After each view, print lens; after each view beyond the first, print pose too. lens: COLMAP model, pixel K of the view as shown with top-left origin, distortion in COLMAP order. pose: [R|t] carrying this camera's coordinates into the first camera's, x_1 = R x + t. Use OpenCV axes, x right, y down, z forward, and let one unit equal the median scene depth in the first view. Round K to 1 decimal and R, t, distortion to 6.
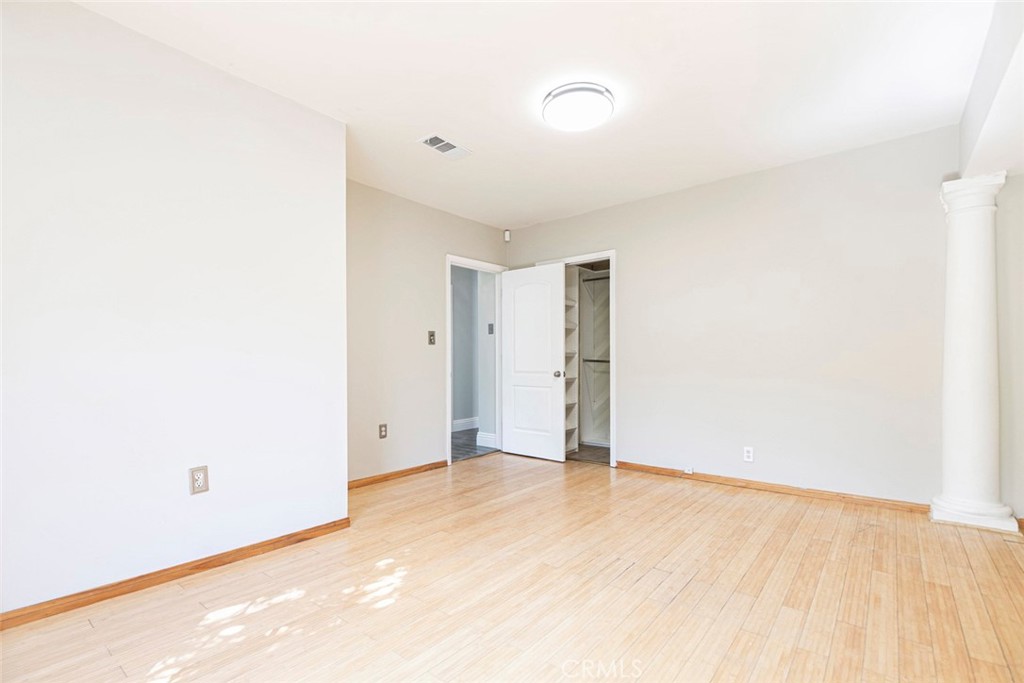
lens RADIAL K [[471.1, 0, 508.8], [0, 471.1, 363.1], [0, 0, 1]] dist [0.015009, 0.000080]
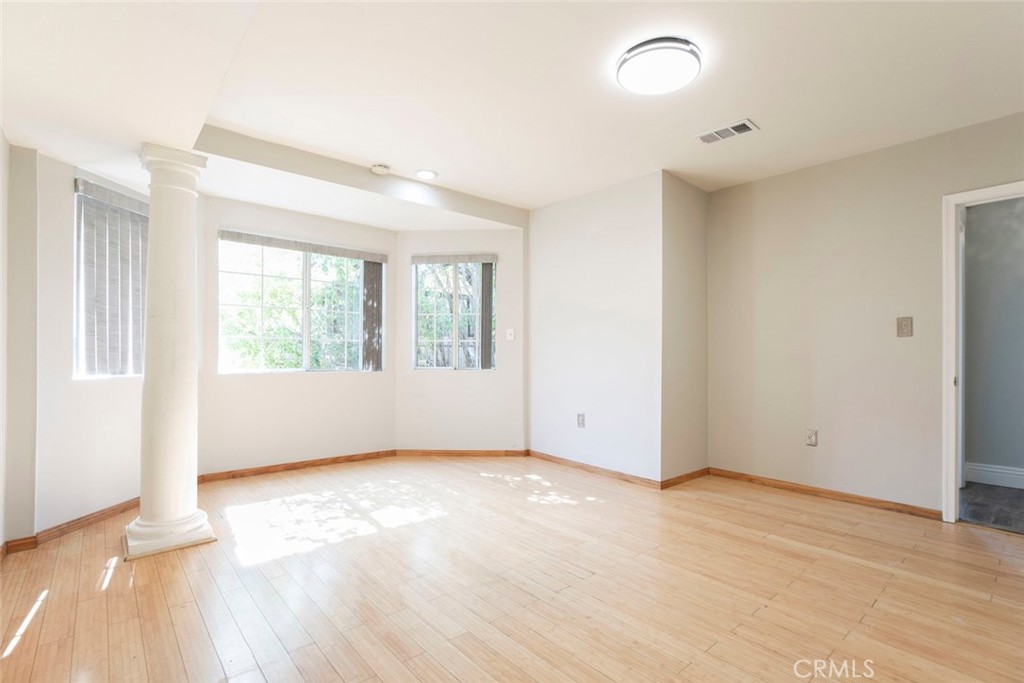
lens RADIAL K [[474.6, 0, 510.3], [0, 474.6, 358.3], [0, 0, 1]] dist [-0.013274, 0.000579]
pose [[-0.173669, 0.008301, -0.984769, 1.020440], [-0.012907, 0.999859, 0.010704, -0.009508], [0.984720, 0.014569, -0.173537, 0.873319]]
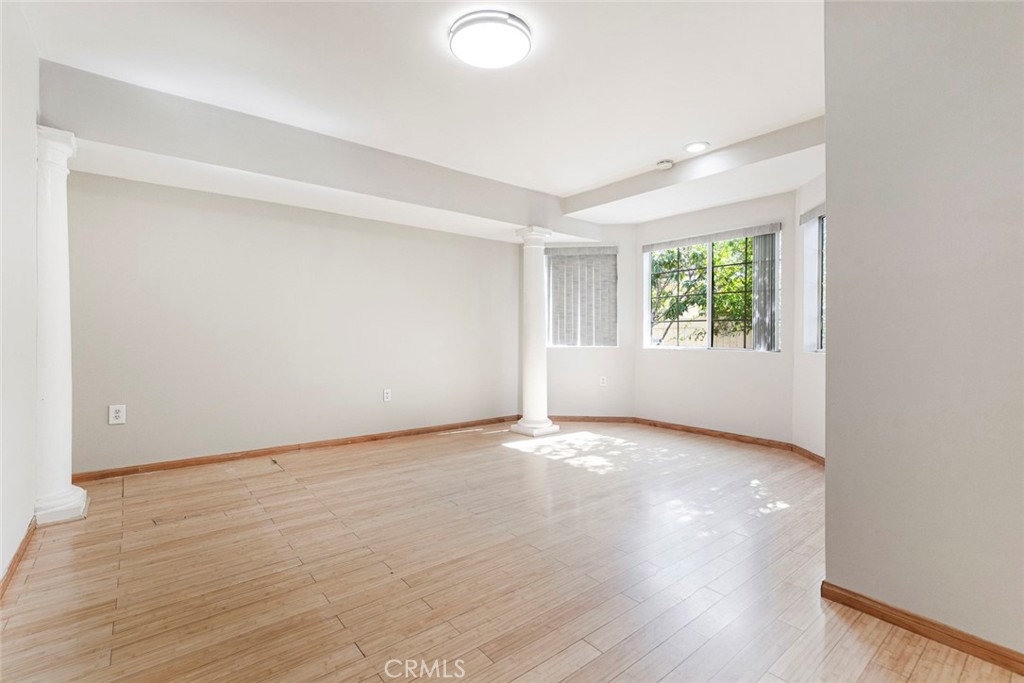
lens RADIAL K [[469.1, 0, 512.0], [0, 469.1, 341.5], [0, 0, 1]] dist [-0.009047, 0.000157]
pose [[-0.978017, -0.000444, 0.208523, -0.066837], [0.004104, 0.999763, 0.021377, -0.009448], [-0.208483, 0.021763, -0.977784, 1.793303]]
